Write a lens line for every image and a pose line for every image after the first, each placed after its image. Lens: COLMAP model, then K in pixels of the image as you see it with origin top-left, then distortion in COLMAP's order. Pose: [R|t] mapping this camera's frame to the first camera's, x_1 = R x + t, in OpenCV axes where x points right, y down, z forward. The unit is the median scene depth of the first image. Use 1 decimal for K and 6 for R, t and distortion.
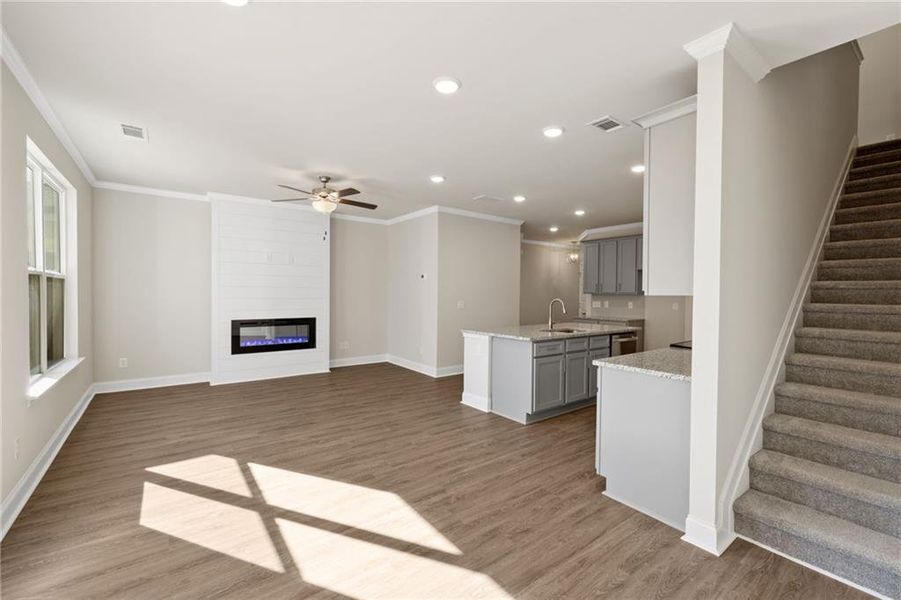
lens RADIAL K [[385.1, 0, 451.7], [0, 385.1, 302.0], [0, 0, 1]] dist [-0.004697, -0.001141]
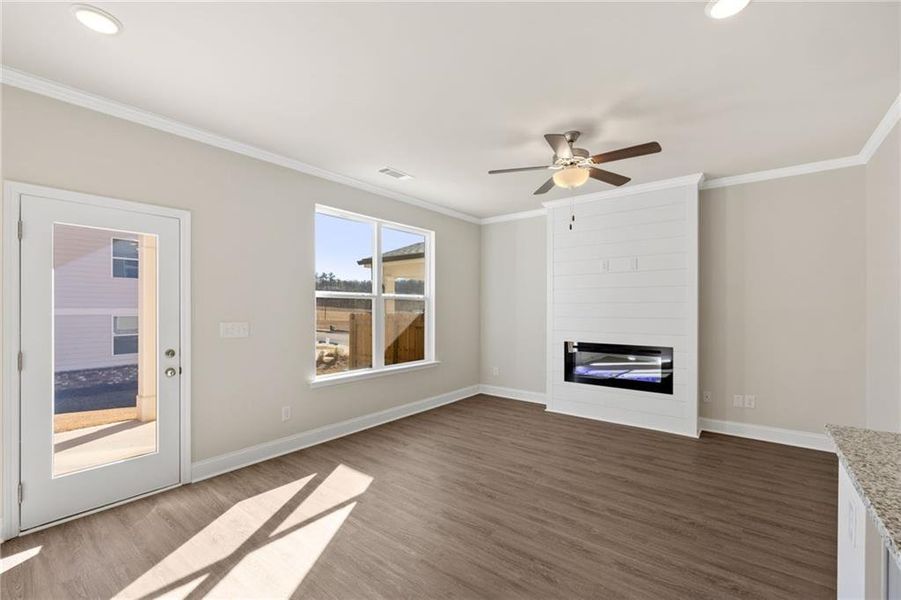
lens RADIAL K [[385.1, 0, 449.9], [0, 385.1, 310.0], [0, 0, 1]] dist [-0.004697, -0.001141]
pose [[0.248036, -0.003501, -0.968745, 0.254724], [-0.021221, 0.999734, -0.009046, -0.013086], [0.968518, 0.022802, 0.247896, 0.641452]]
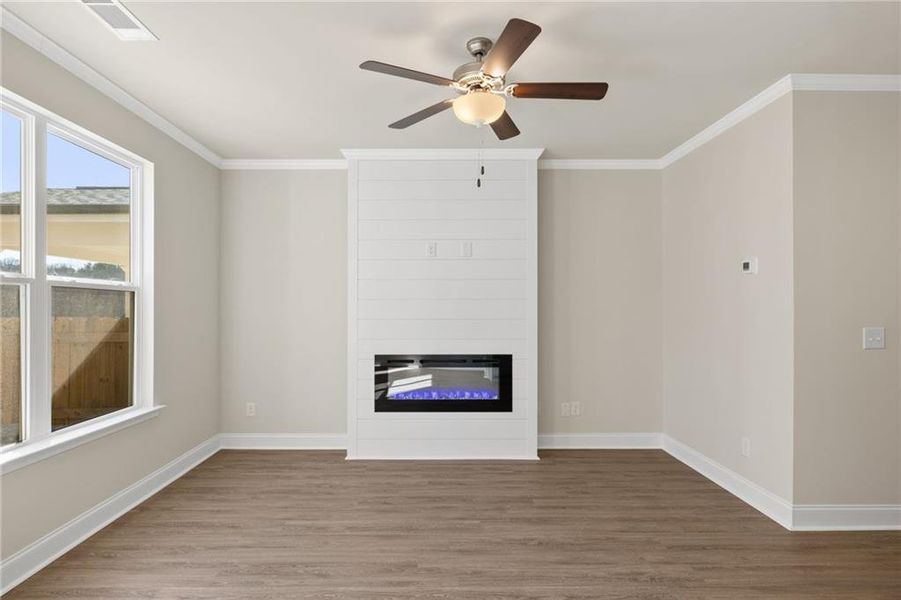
lens RADIAL K [[483.8, 0, 434.1], [0, 483.8, 308.8], [0, 0, 1]] dist [-0.002297, -0.002716]
pose [[0.798927, -0.010566, -0.601335, -0.044801], [-0.004310, 0.999719, -0.023292, -0.010325], [0.601412, 0.021201, 0.798657, 0.537290]]
